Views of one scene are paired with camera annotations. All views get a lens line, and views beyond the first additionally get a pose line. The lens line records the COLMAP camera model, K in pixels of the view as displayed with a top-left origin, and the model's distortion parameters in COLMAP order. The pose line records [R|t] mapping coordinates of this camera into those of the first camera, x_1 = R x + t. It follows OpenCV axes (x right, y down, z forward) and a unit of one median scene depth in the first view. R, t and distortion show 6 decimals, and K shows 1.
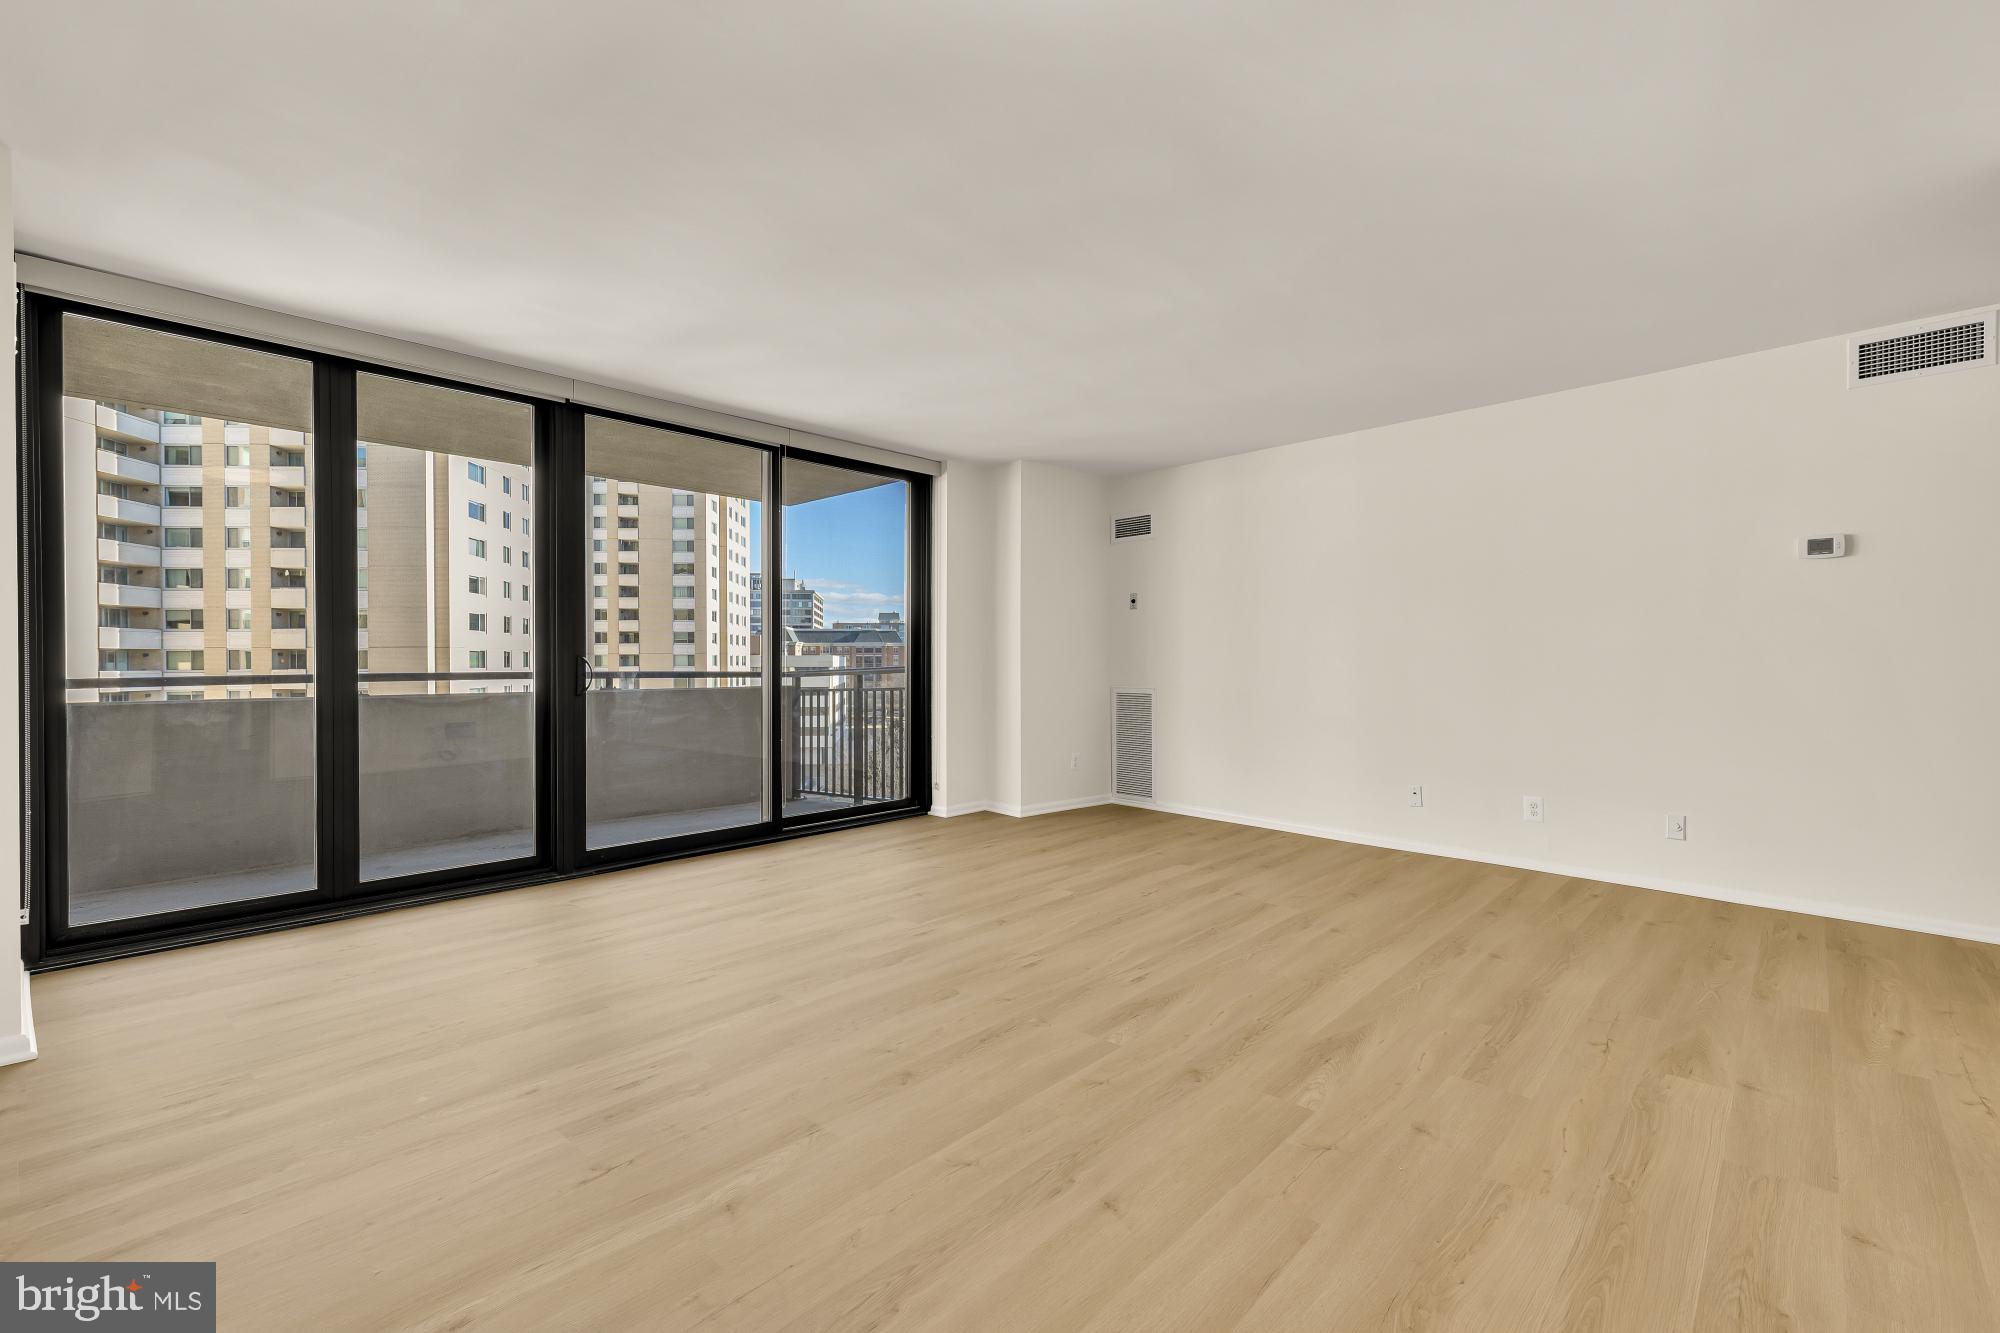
lens RADIAL K [[887.6, 0, 996.9], [0, 887.6, 667.3], [0, 0, 1]] dist [0.002018, -0.000223]
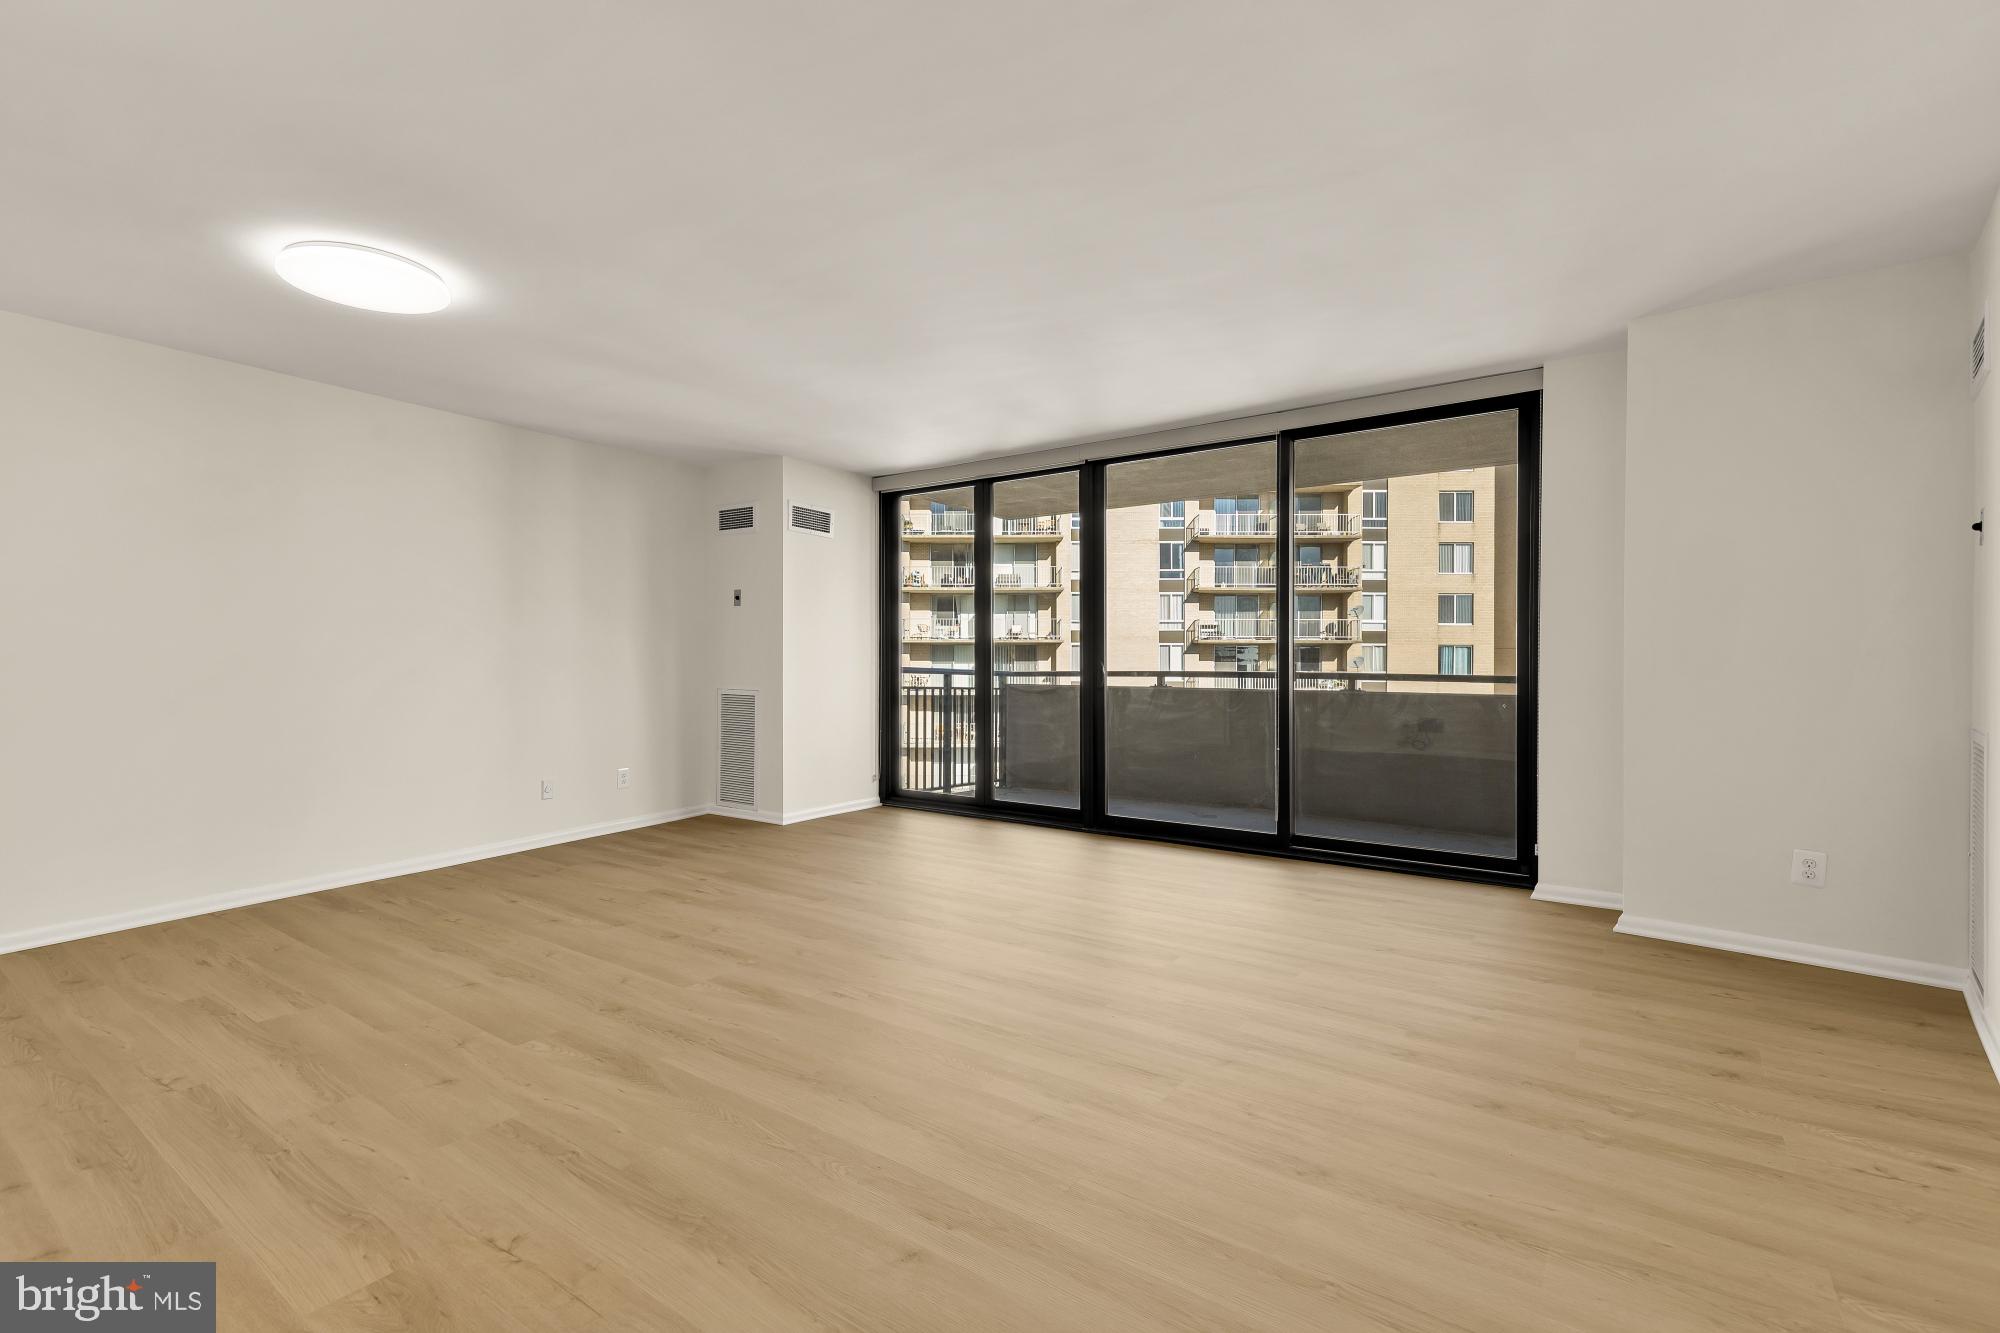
lens RADIAL K [[887.6, 0, 996.9], [0, 887.6, 667.3], [0, 0, 1]] dist [0.002018, -0.000223]
pose [[0.122311, 0.008220, -0.992458, 1.304426], [-0.007502, 0.999945, 0.007357, -0.015226], [0.992463, 0.006546, 0.122366, 1.206193]]
